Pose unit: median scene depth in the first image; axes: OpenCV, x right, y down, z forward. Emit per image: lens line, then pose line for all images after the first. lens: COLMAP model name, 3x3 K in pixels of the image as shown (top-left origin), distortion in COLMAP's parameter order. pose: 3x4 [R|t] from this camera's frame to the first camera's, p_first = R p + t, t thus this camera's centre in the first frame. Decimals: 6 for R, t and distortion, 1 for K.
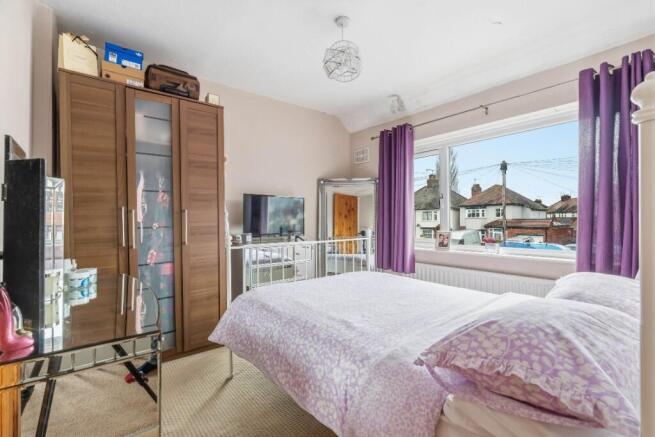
lens RADIAL K [[290.4, 0, 327.5], [0, 290.4, 218.5], [0, 0, 1]] dist [0.001267, 0.000224]
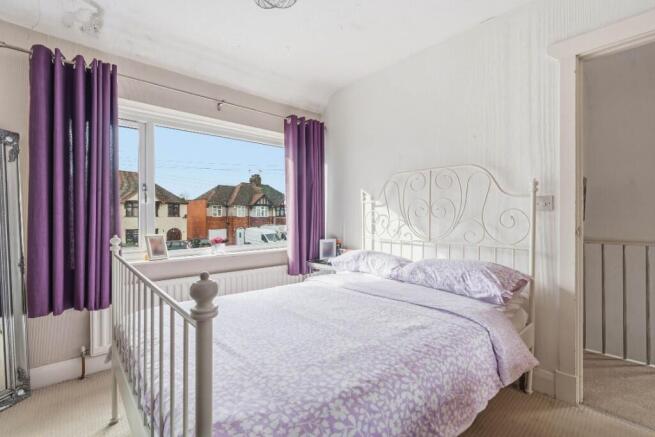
lens RADIAL K [[292.7, 0, 327.5], [0, 292.7, 218.5], [0, 0, 1]] dist [0.034923, 0.000000]
pose [[-0.023972, -0.021468, 0.999482, -0.509416], [-0.006032, 0.999754, 0.021329, -0.020646], [-0.999694, -0.005518, -0.024096, 0.720926]]
